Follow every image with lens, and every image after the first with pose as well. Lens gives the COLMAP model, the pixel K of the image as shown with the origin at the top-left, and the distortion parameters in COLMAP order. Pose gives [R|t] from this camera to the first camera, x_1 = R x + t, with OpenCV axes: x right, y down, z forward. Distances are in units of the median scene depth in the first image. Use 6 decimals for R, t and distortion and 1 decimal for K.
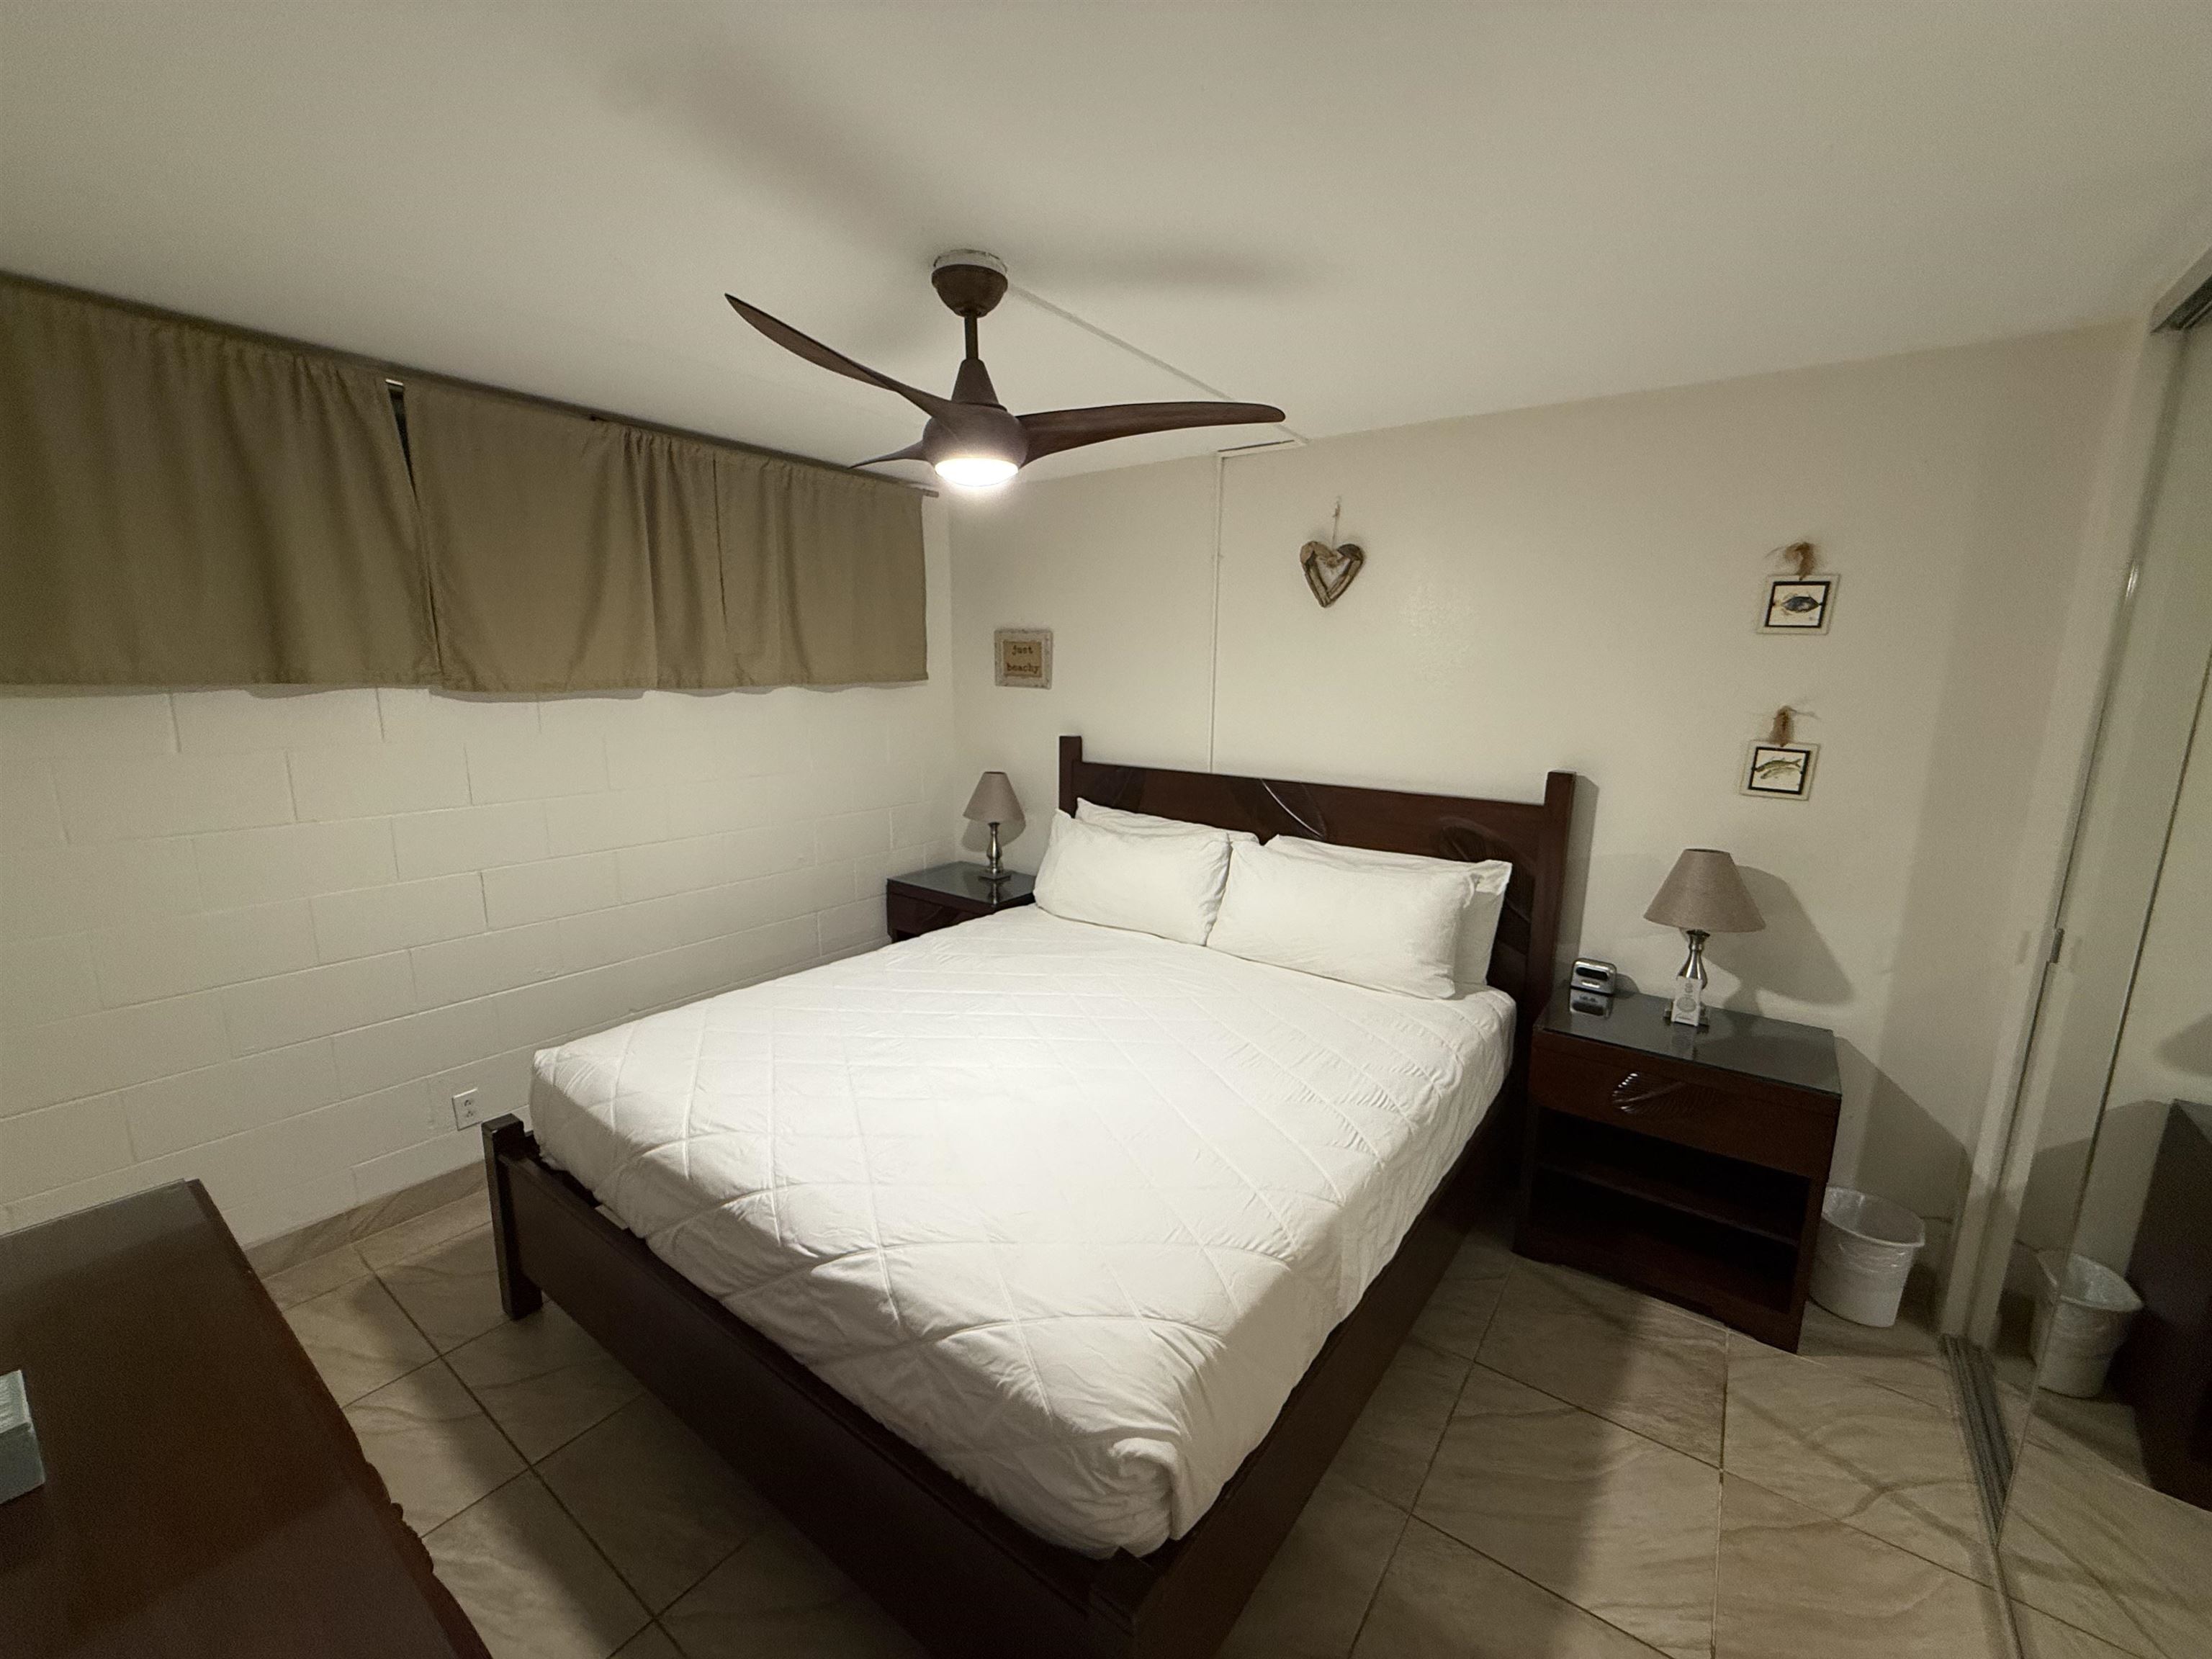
lens RADIAL K [[891.1, 0, 1100.7], [0, 891.1, 833.7], [0, 0, 1]] dist [0.001739, -0.000434]
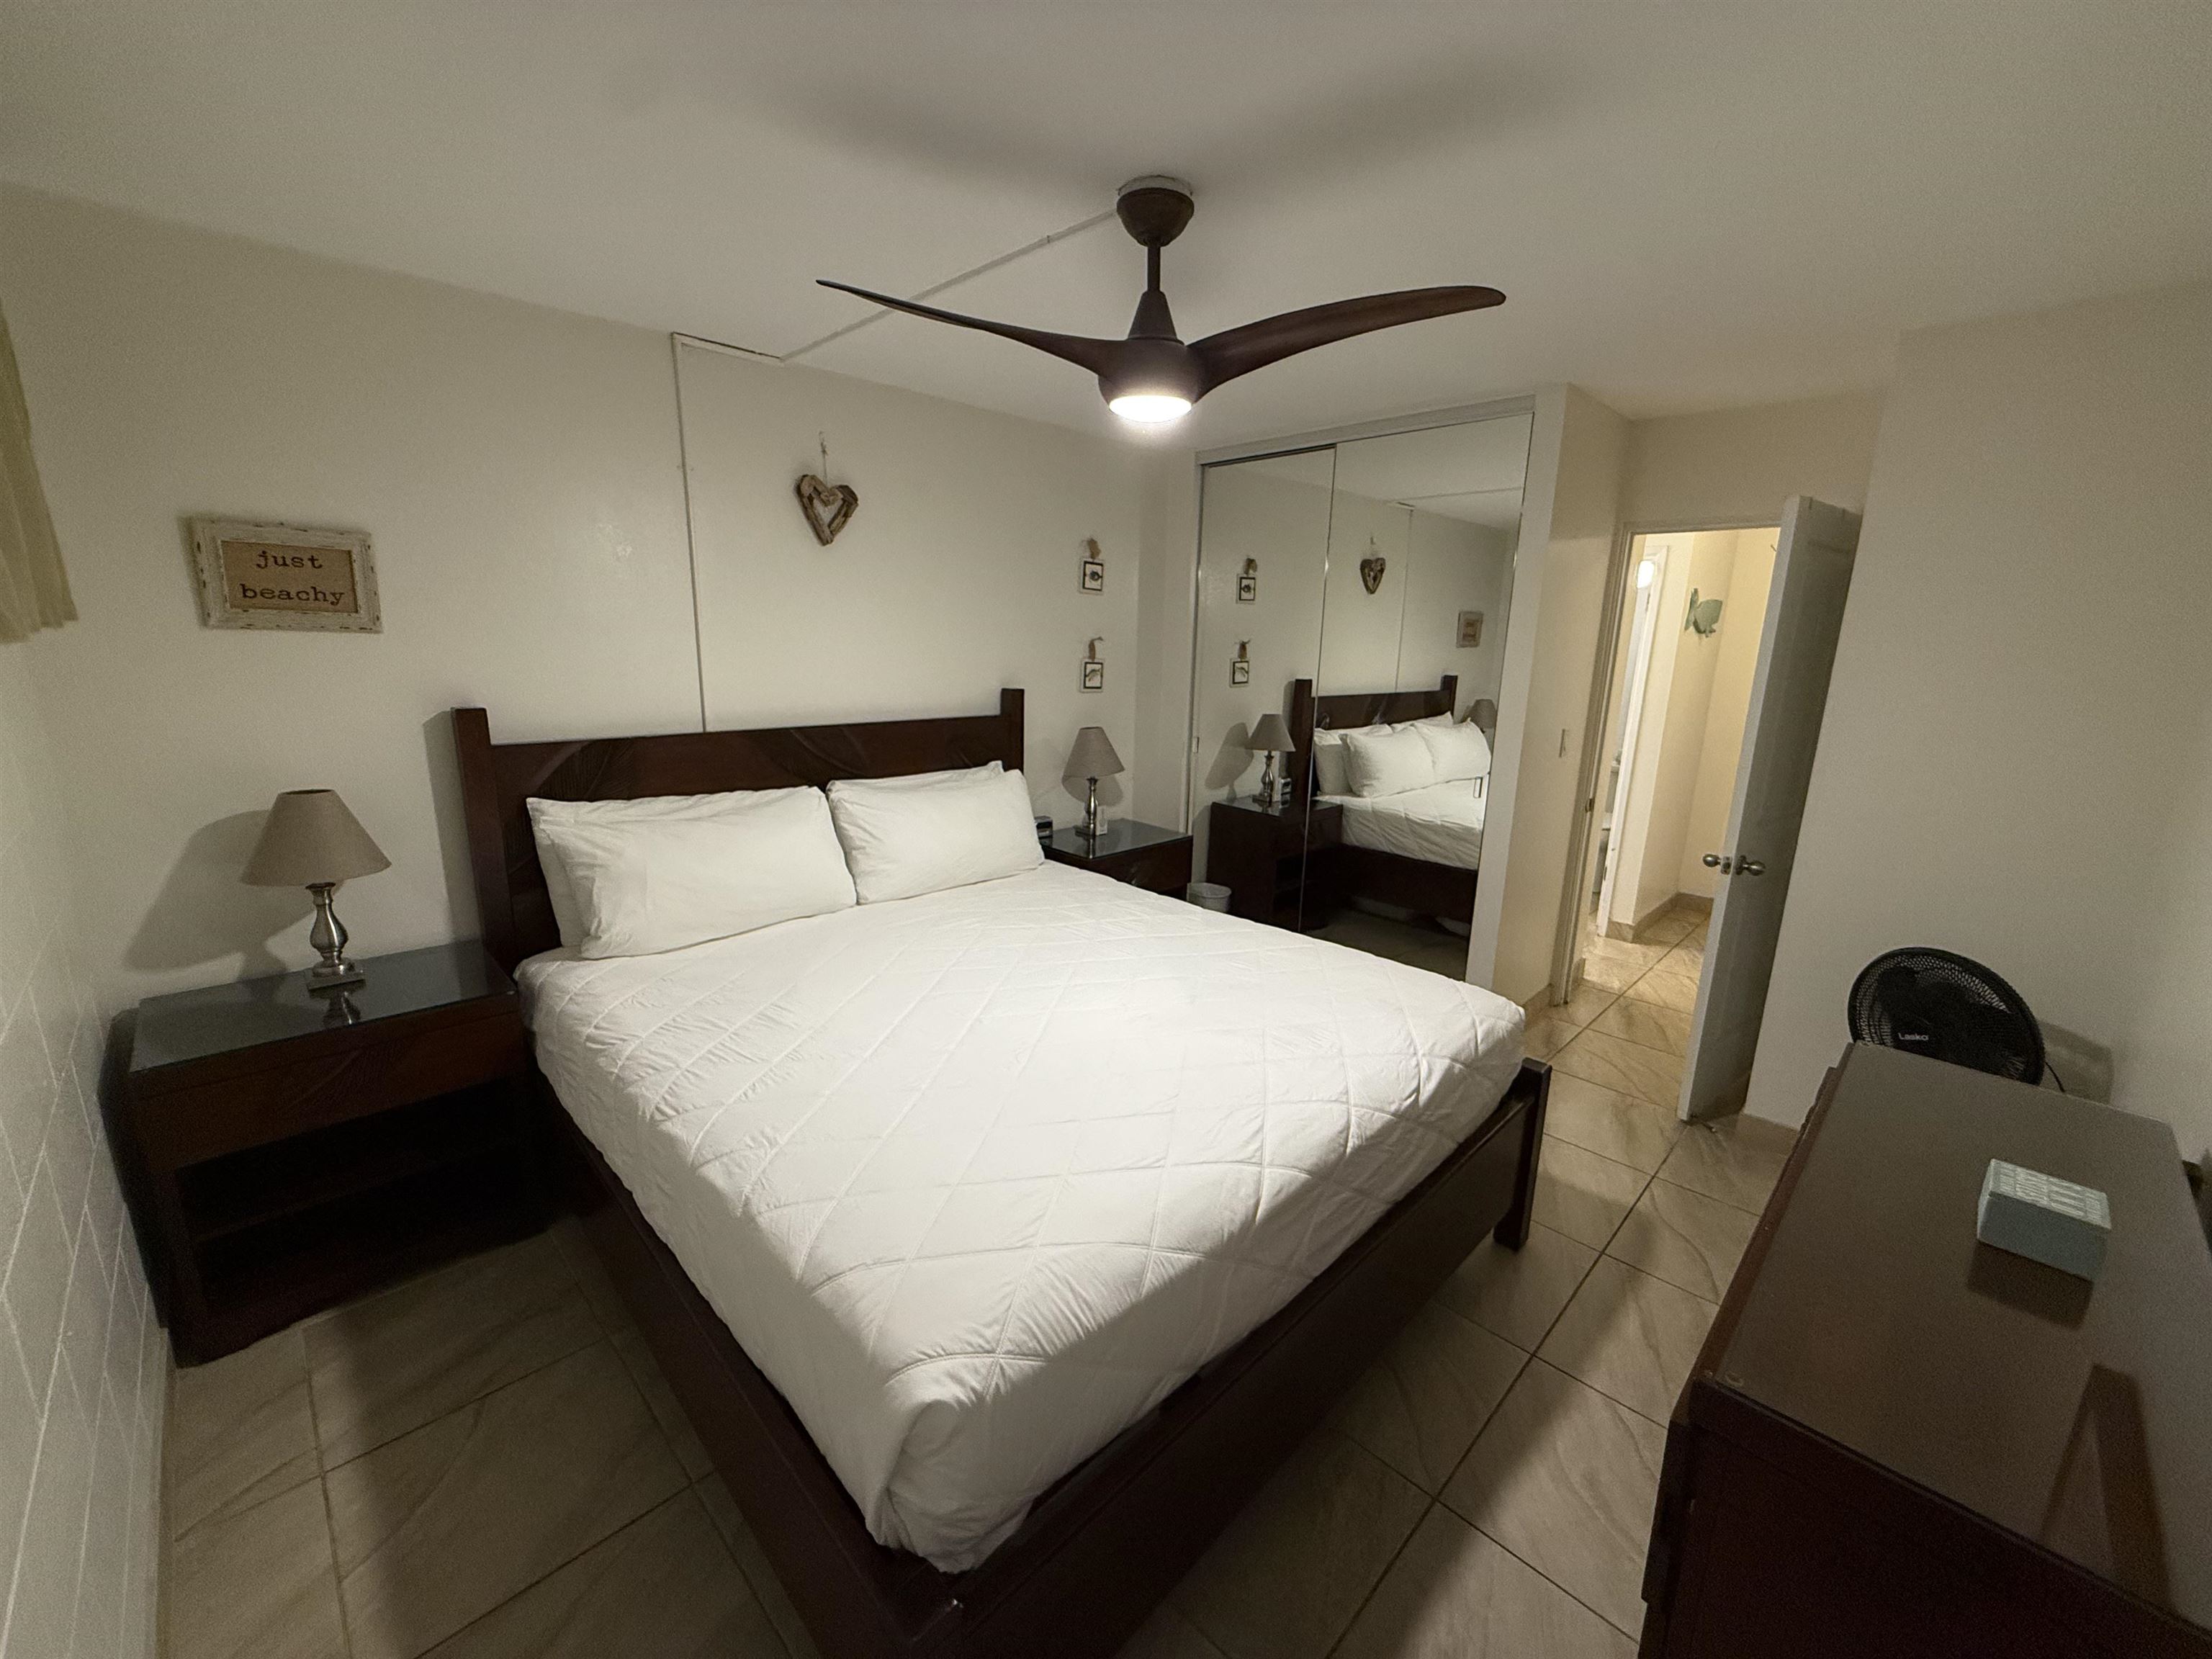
lens RADIAL K [[891.1, 0, 1095.8], [0, 891.1, 831.9], [0, 0, 1]] dist [0.001739, -0.000434]
pose [[0.156782, -0.227800, 0.961003, -0.940475], [0.161826, 0.965811, 0.202539, -0.127630], [-0.974285, 0.123761, 0.188285, 0.724648]]
